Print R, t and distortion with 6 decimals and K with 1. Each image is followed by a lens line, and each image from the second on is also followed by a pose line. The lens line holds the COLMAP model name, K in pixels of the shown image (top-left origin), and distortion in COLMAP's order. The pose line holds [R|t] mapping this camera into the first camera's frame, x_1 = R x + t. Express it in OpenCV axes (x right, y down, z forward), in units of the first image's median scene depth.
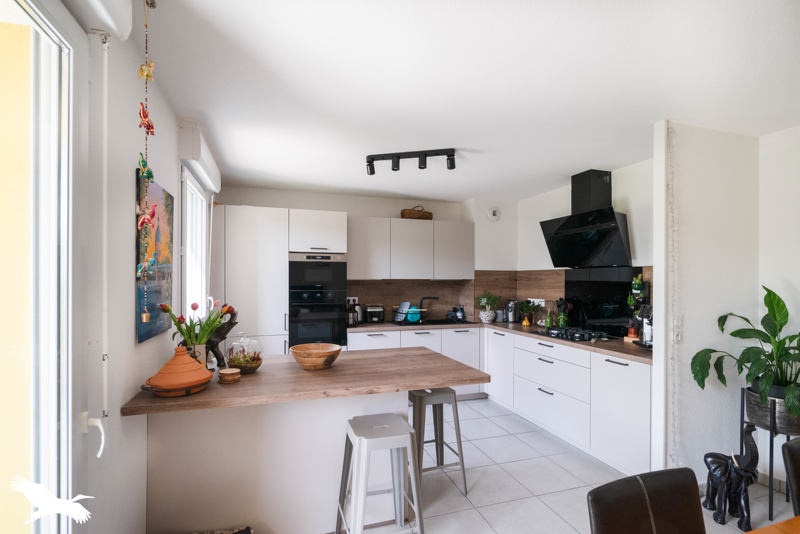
lens RADIAL K [[374.5, 0, 401.4], [0, 374.5, 282.1], [0, 0, 1]] dist [-0.000668, -0.000151]
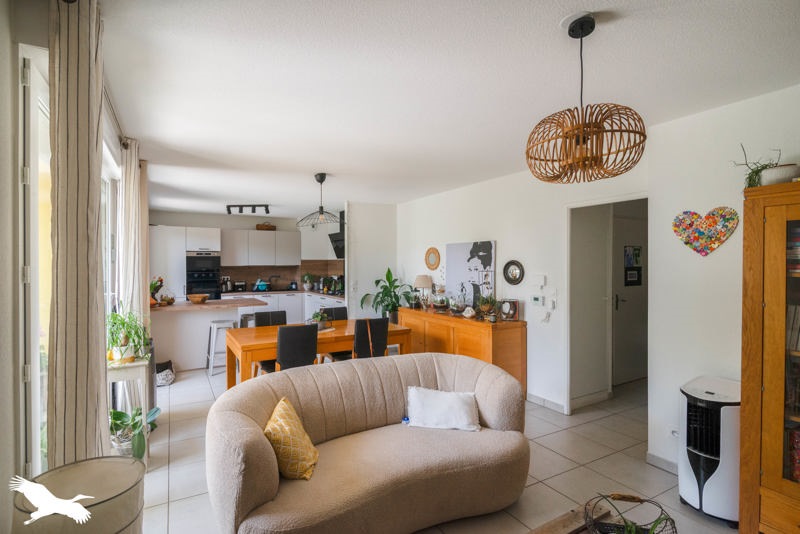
lens RADIAL K [[380.2, 0, 365.2], [0, 380.2, 267.6], [0, 0, 1]] dist [0.000494, 0.000001]
pose [[0.988932, -0.009623, 0.148056, 0.244137], [0.008913, 0.999945, 0.005458, -0.002956], [-0.148100, -0.004078, 0.988964, -0.817235]]
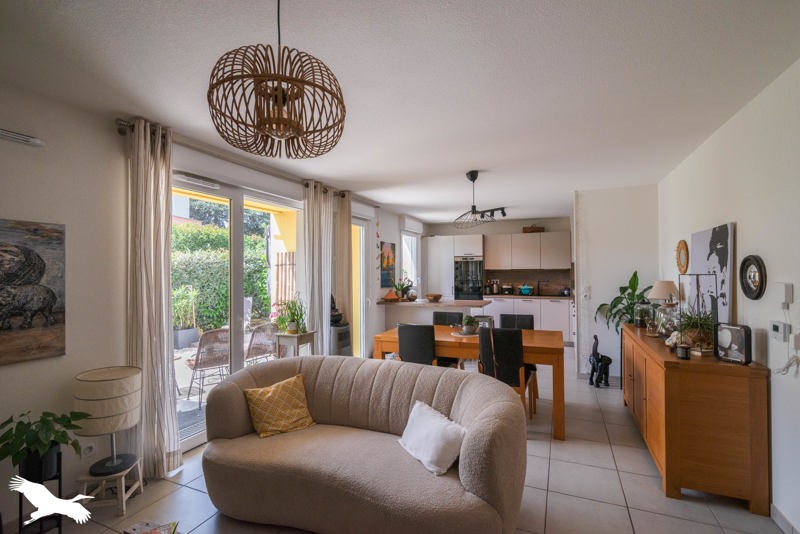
lens RADIAL K [[375.2, 0, 400.0], [0, 375.2, 267.0], [0, 0, 1]] dist [-0.000876, -0.000166]
pose [[0.739872, -0.017161, -0.672529, 0.756155], [0.007487, 0.999823, -0.017276, 0.009042], [0.672707, 0.007747, 0.739869, -0.639927]]
